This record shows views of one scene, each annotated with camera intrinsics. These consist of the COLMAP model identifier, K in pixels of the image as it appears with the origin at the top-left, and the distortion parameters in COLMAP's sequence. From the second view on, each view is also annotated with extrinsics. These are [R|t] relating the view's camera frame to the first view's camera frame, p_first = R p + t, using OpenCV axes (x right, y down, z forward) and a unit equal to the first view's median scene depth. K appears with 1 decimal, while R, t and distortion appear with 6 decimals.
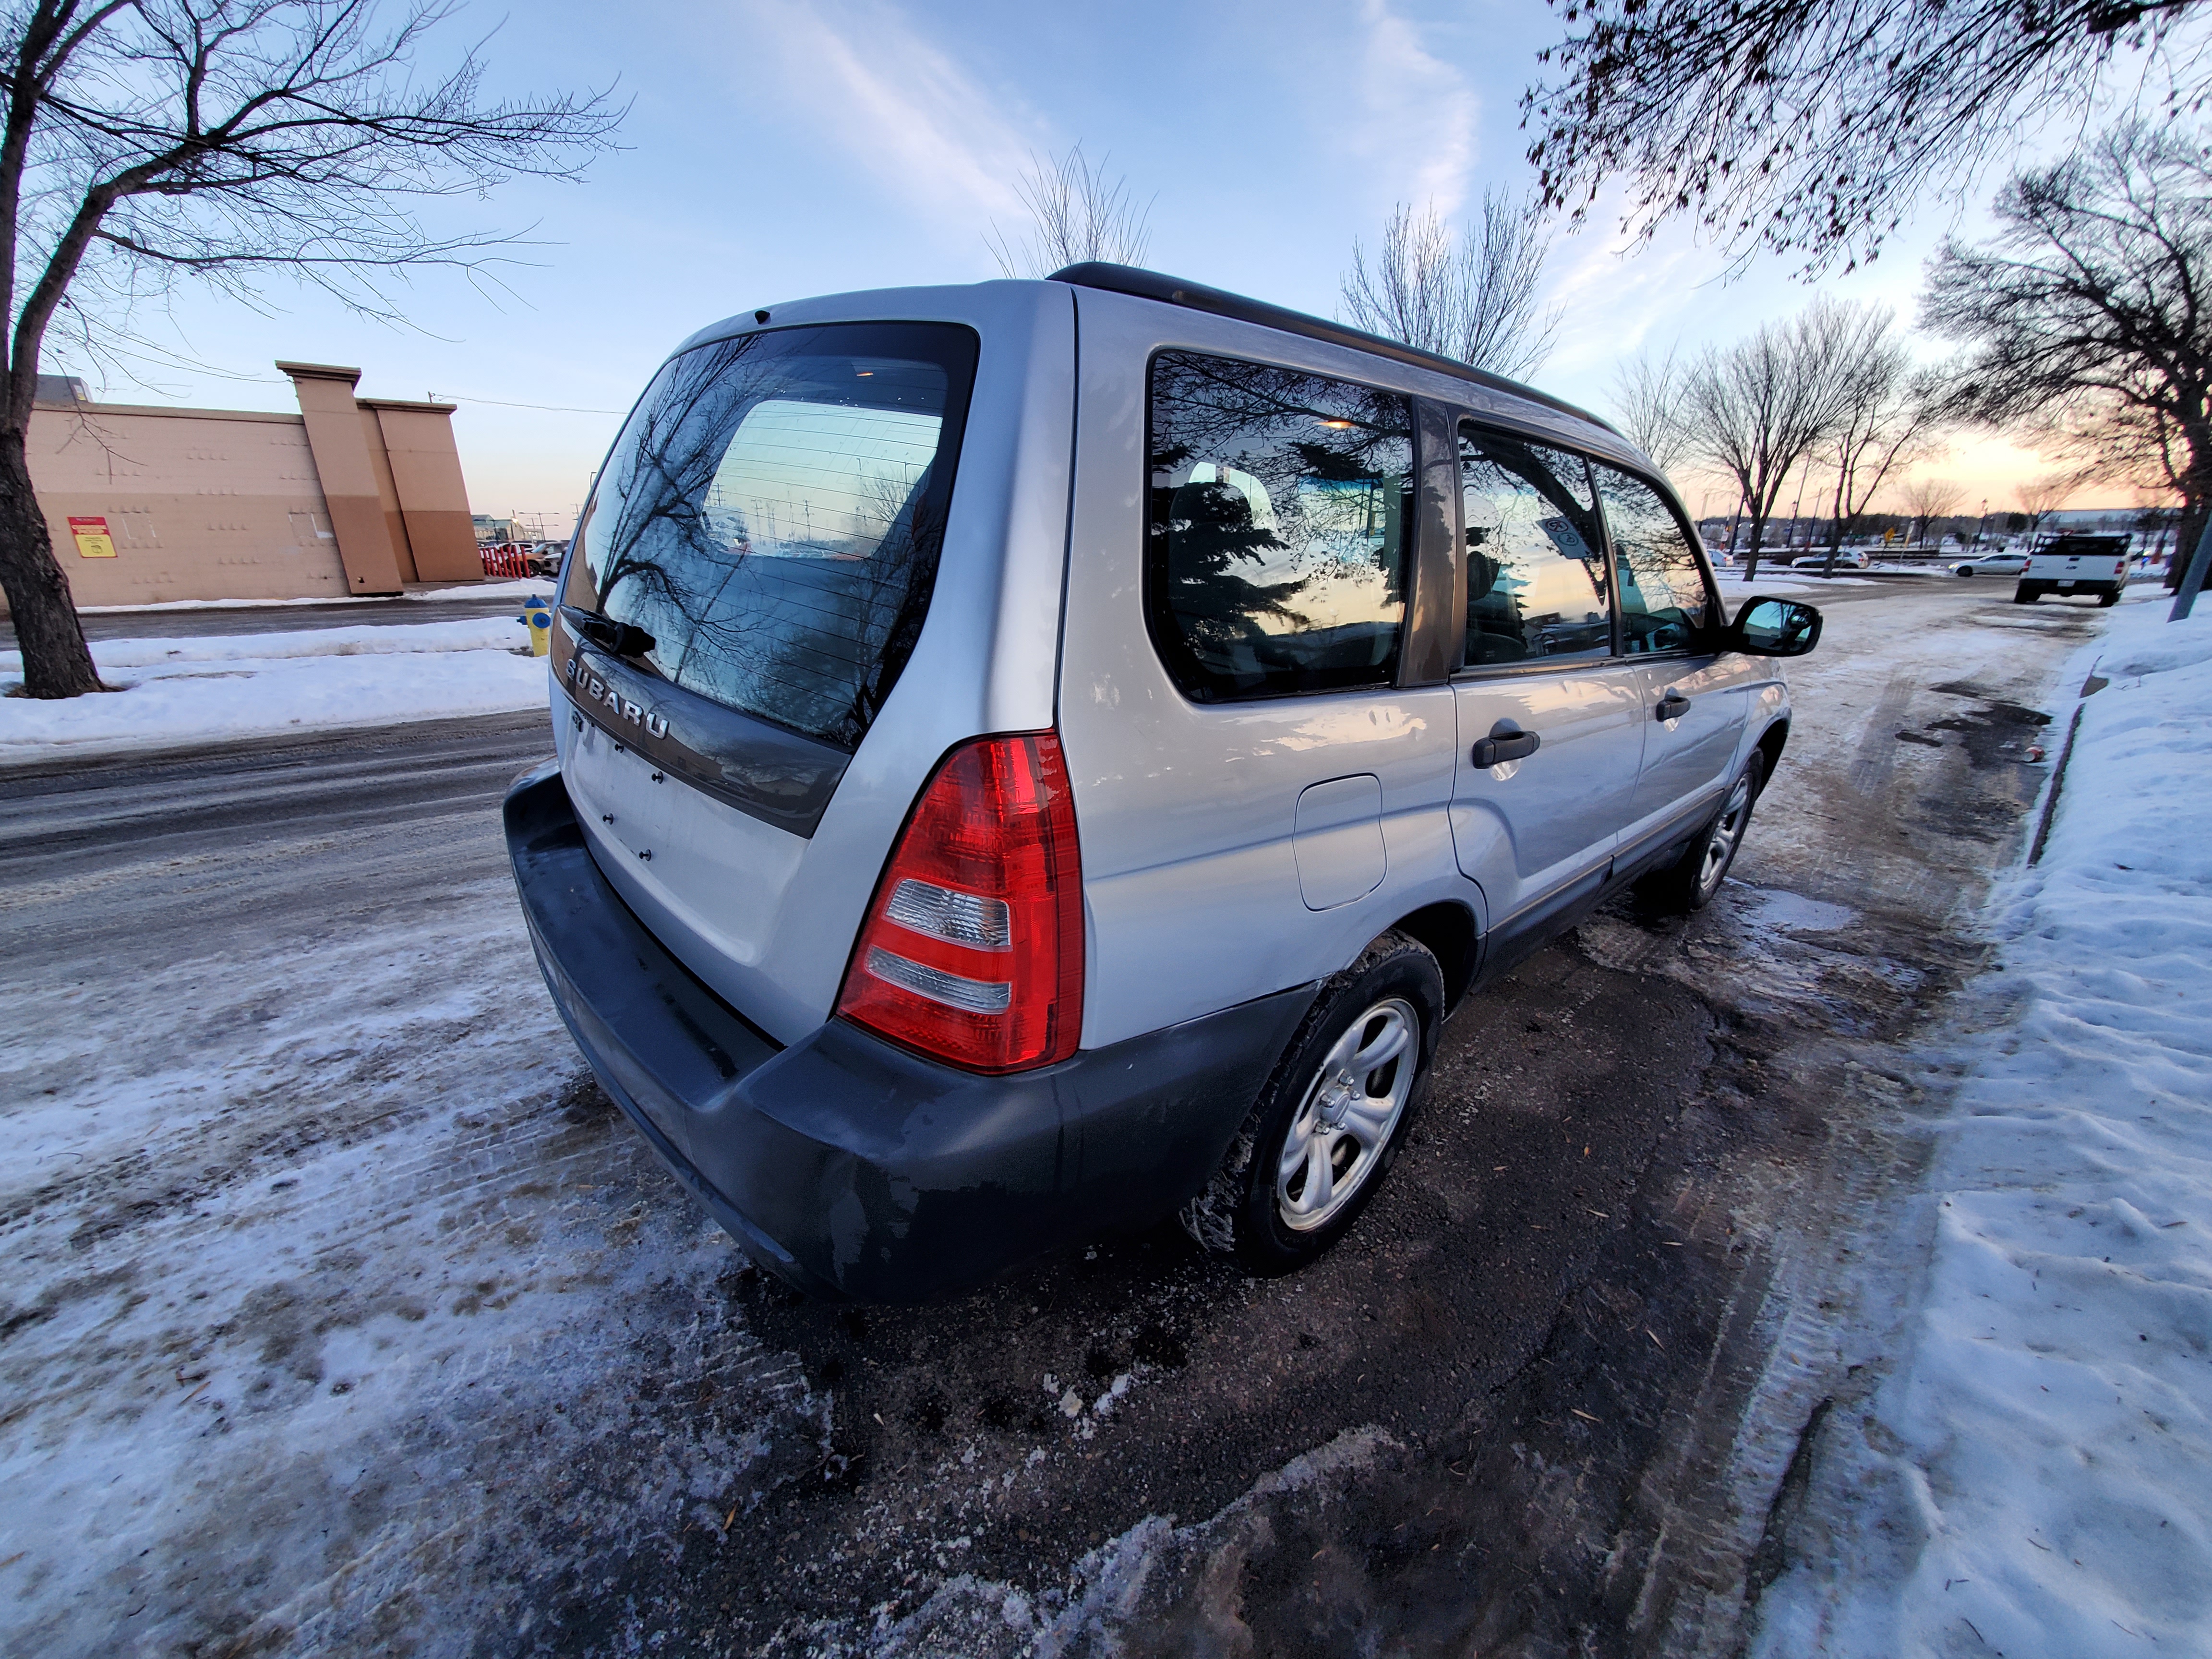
lens RADIAL K [[895.0, 0, 1050.9], [0, 895.0, 825.1], [0, 0, 1]] dist [-0.001985, 0.001113]
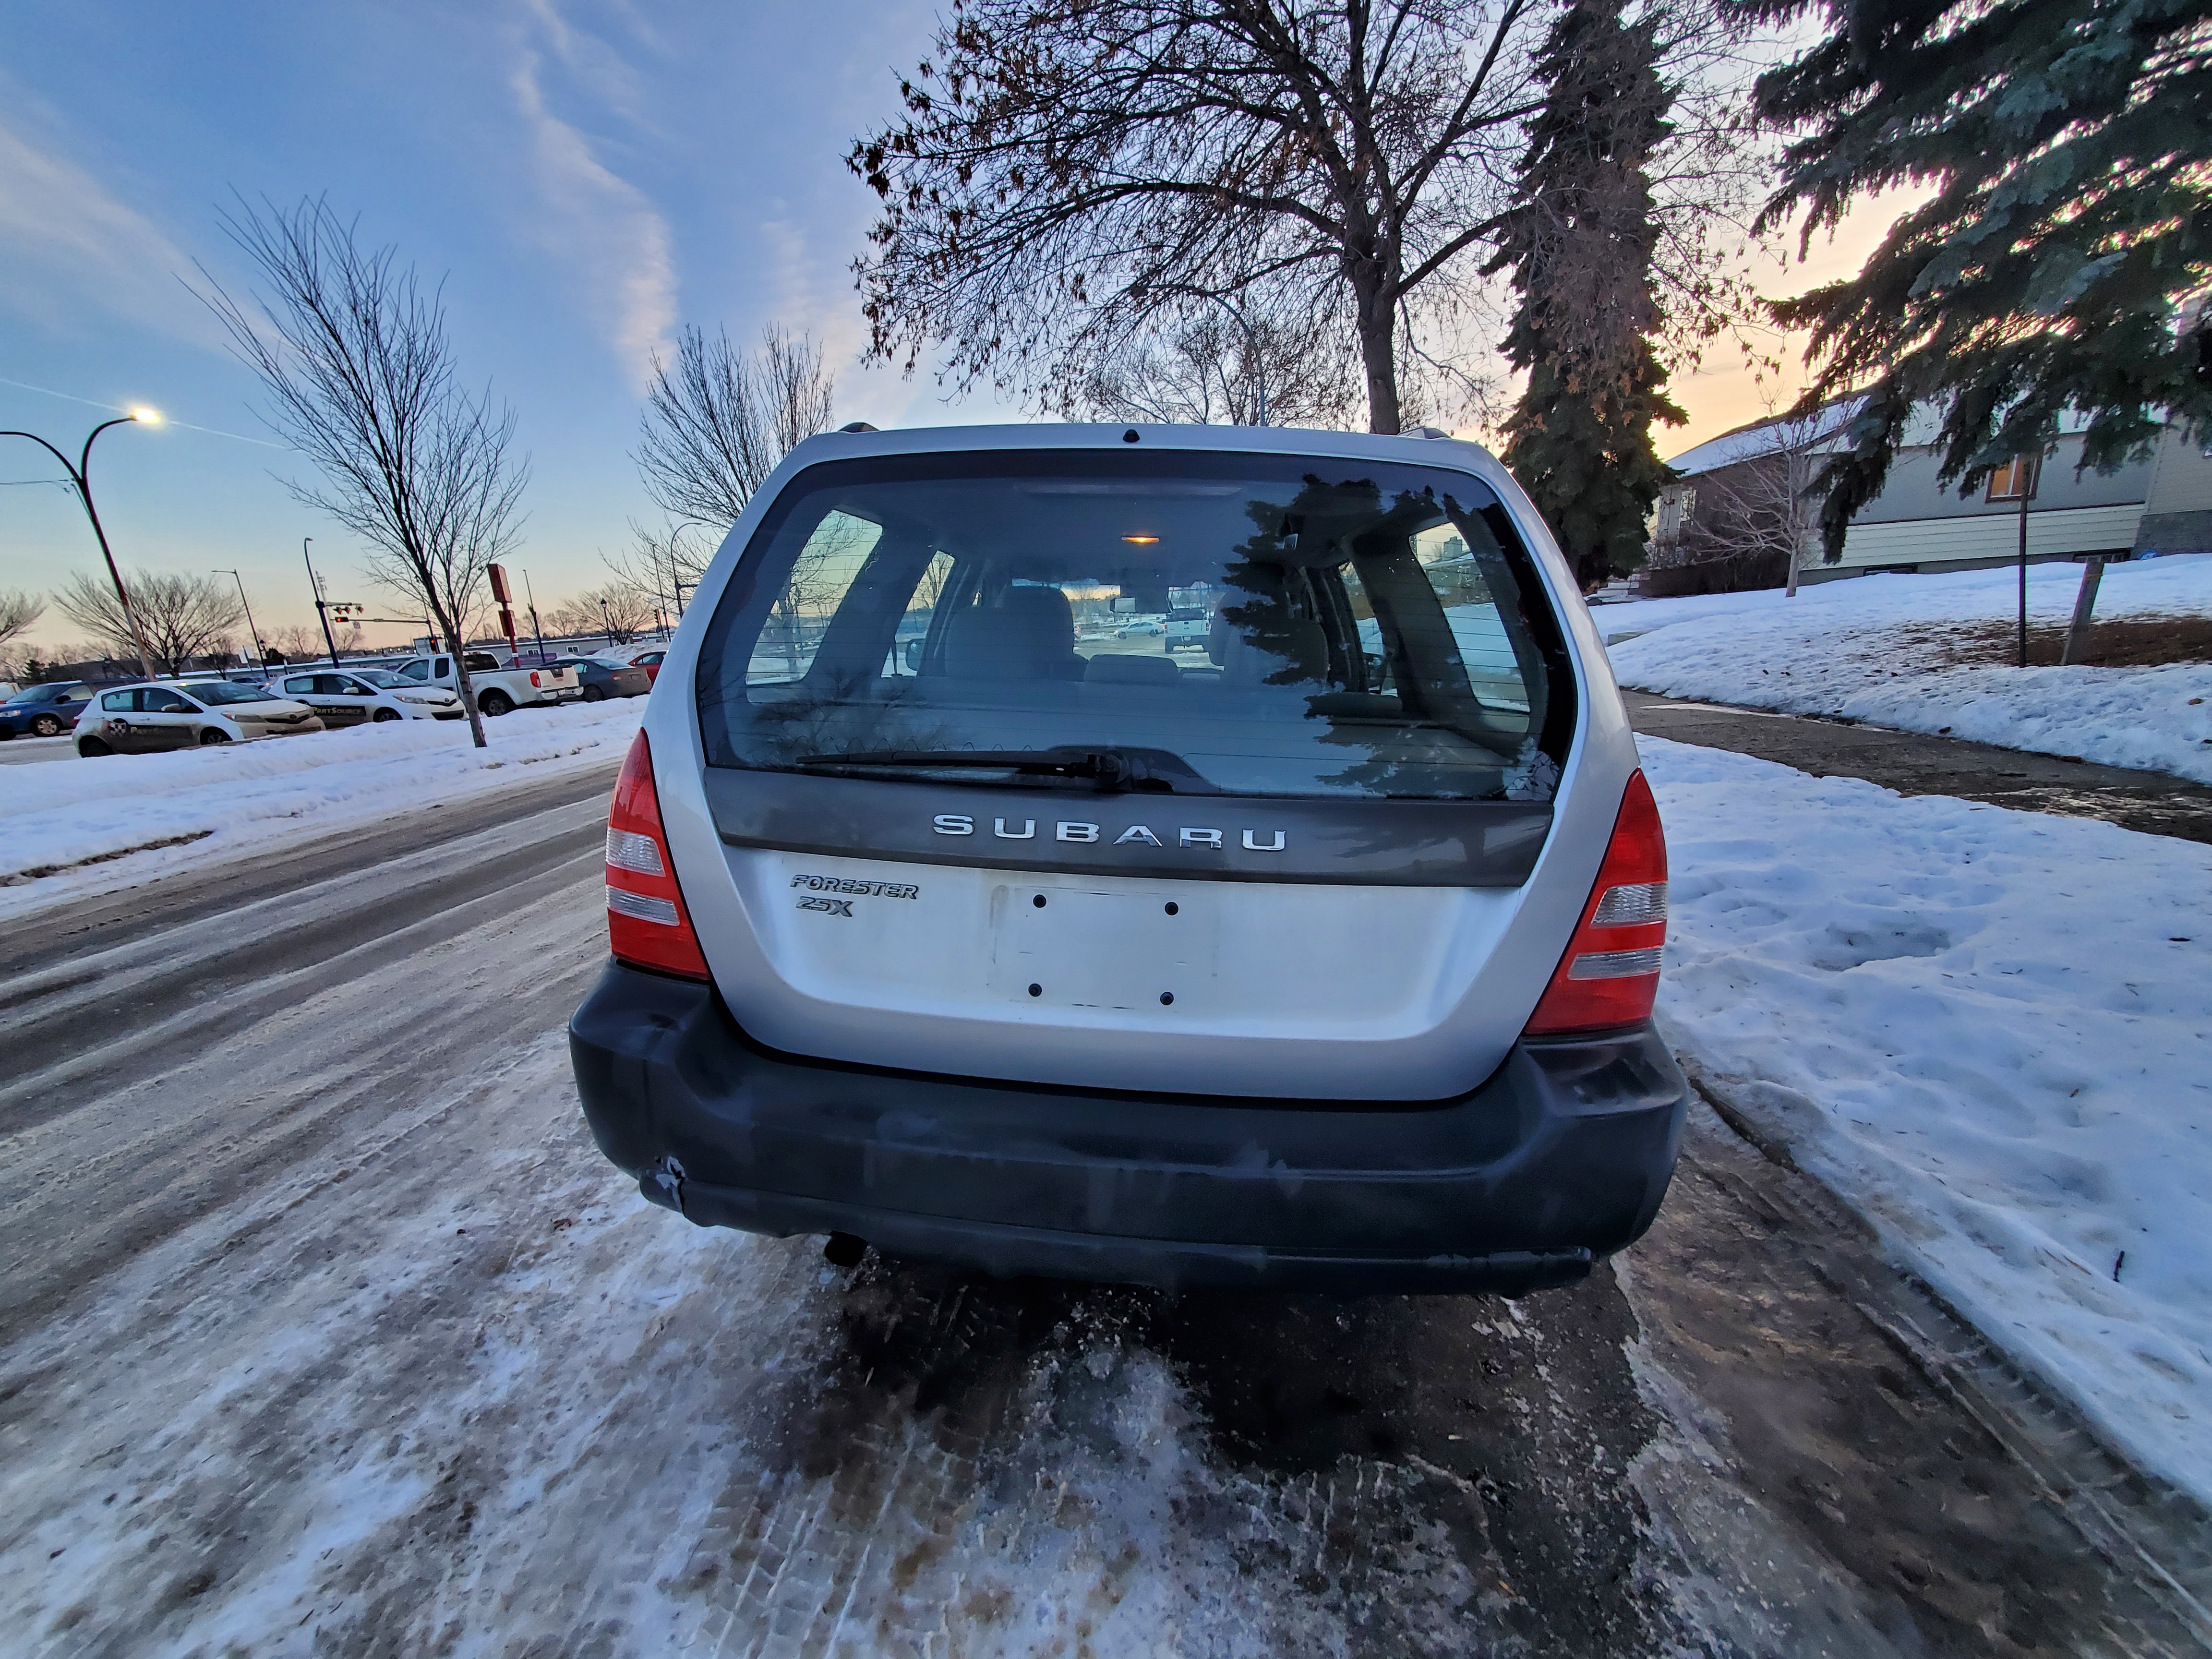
lens RADIAL K [[895.0, 0, 1084.4], [0, 895.0, 823.0], [0, 0, 1]] dist [-0.001985, 0.001113]
pose [[0.725298, -0.197889, 0.659381, -0.074369], [0.265220, 0.964185, -0.002369, -0.010783], [-0.635296, 0.176599, 0.751805, 0.024498]]
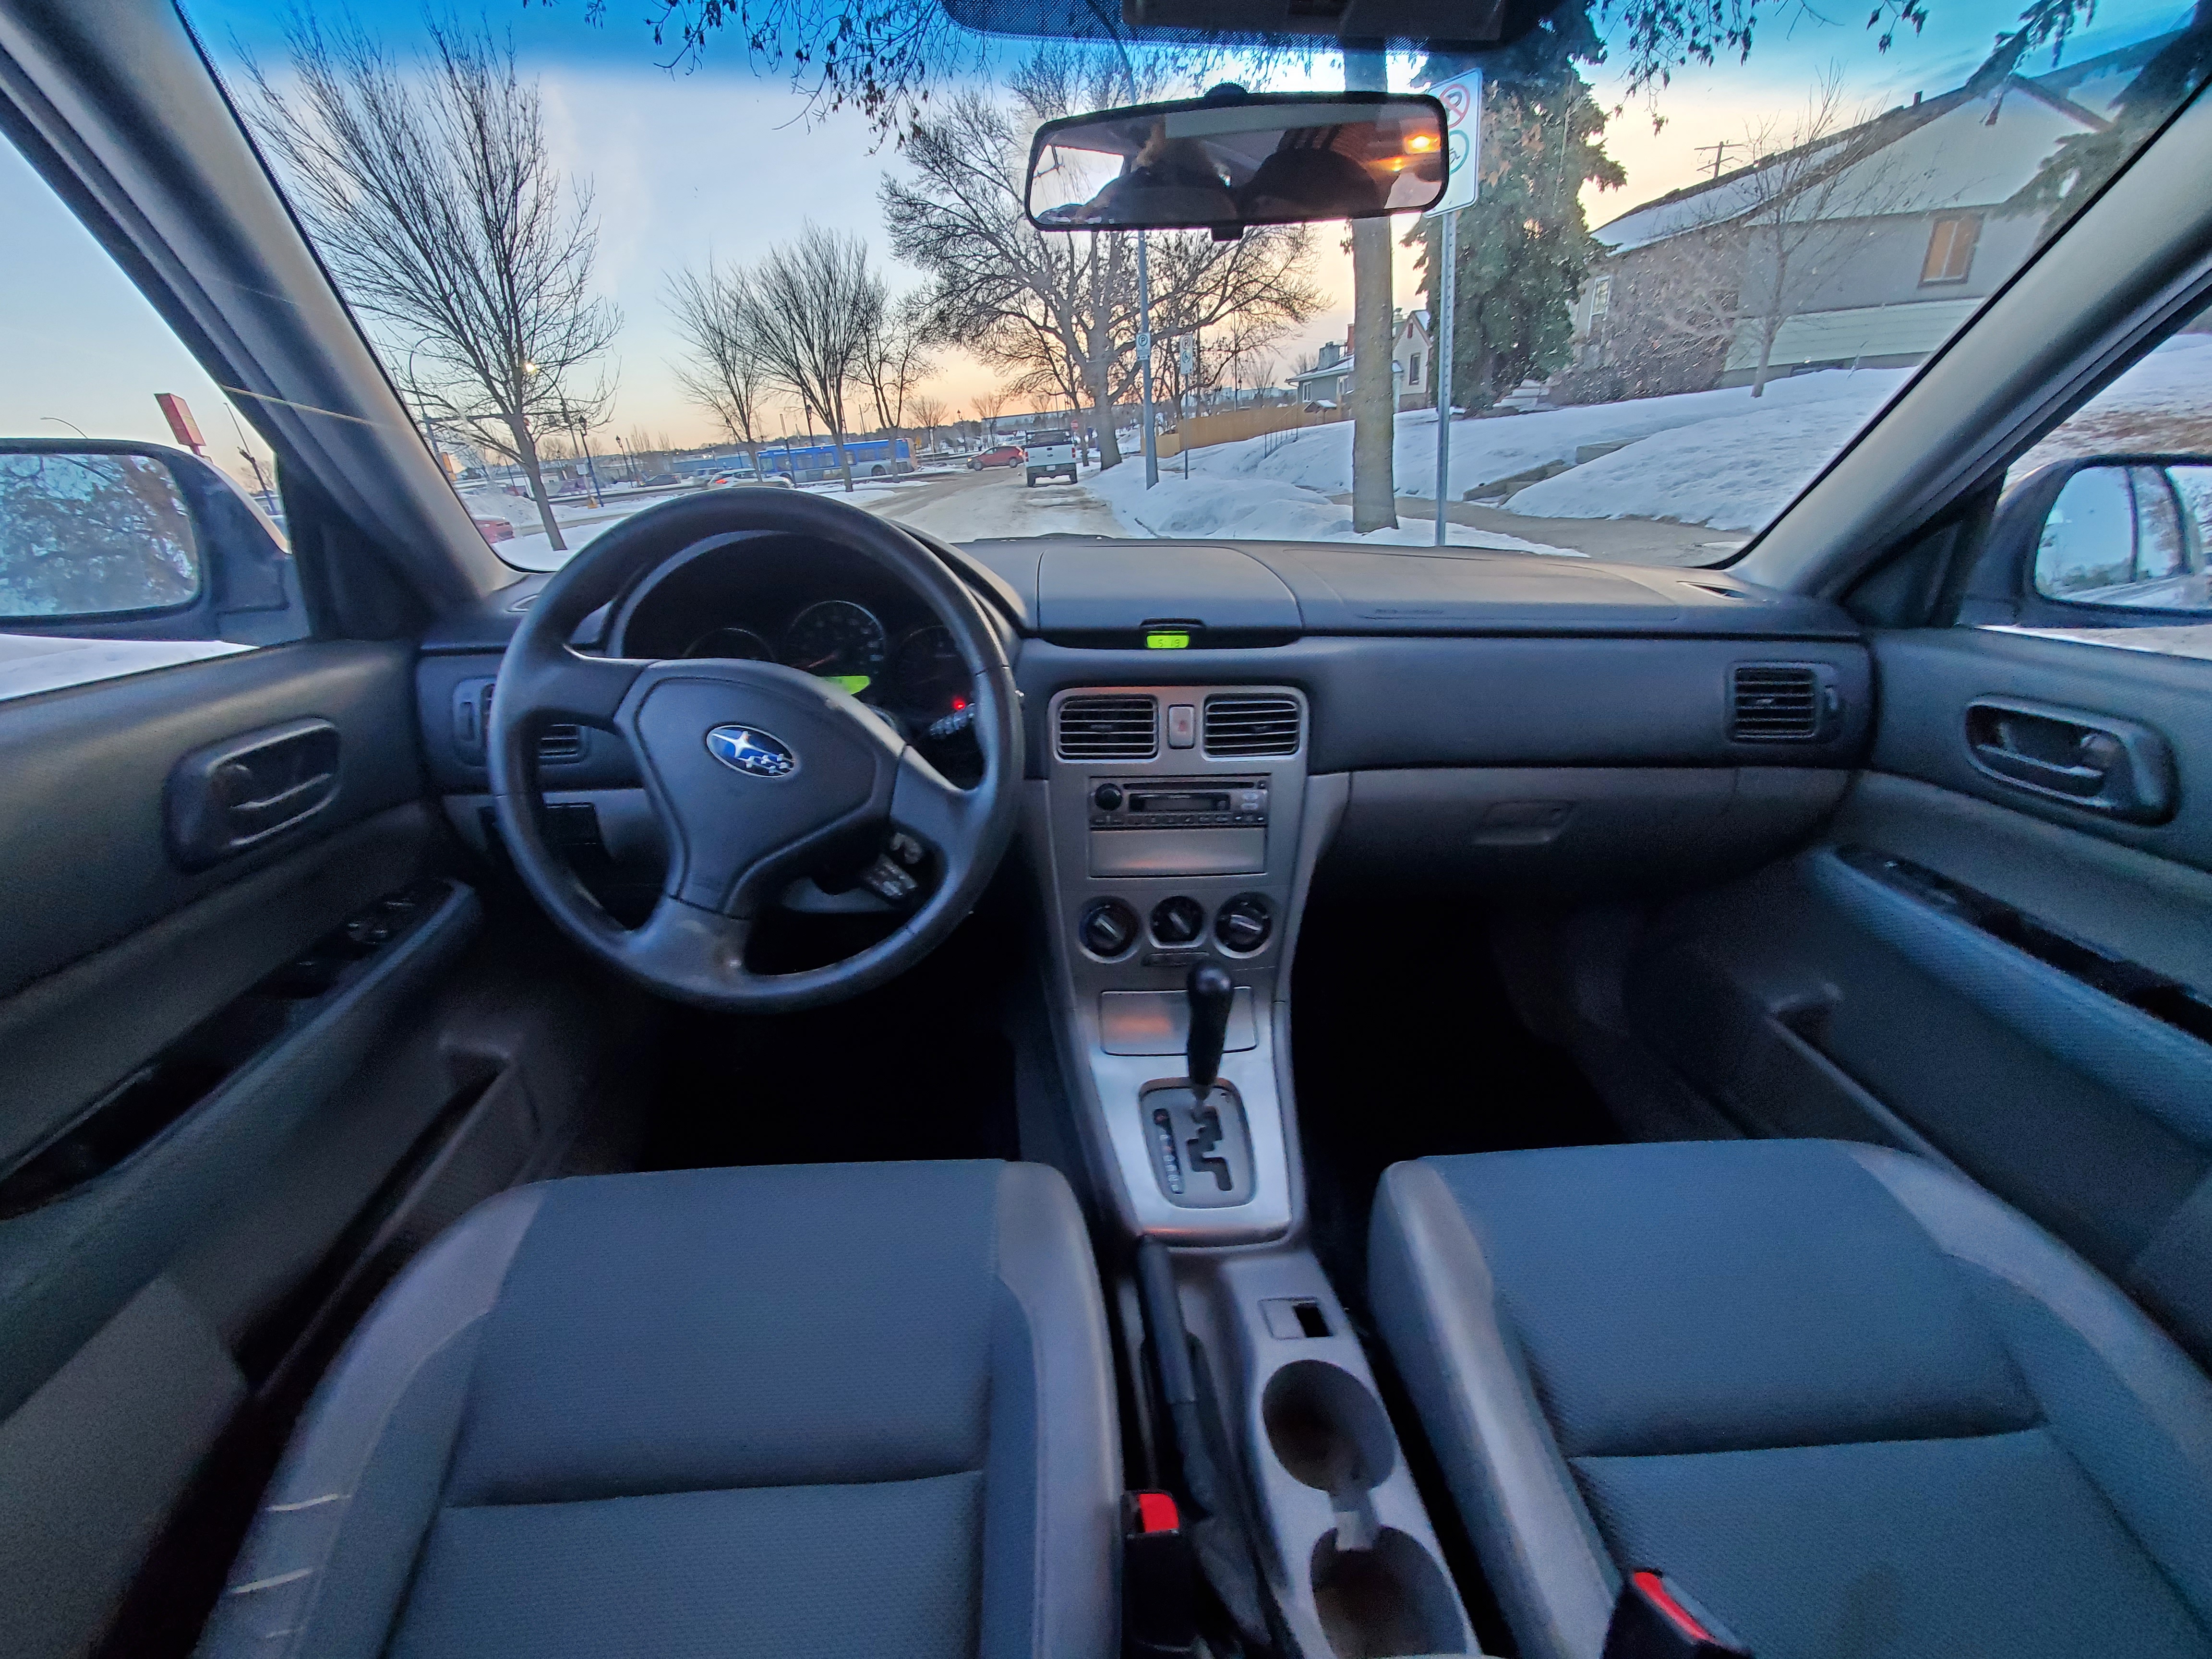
lens RADIAL K [[895.0, 0, 1087.4], [0, 895.0, 837.9], [0, 0, 1]] dist [-0.001985, 0.001113]
pose [[0.607169, -0.372848, 0.701663, 0.035756], [0.317717, 0.923324, 0.215704, -0.040565], [-0.728287, 0.091961, 0.679073, 0.135883]]
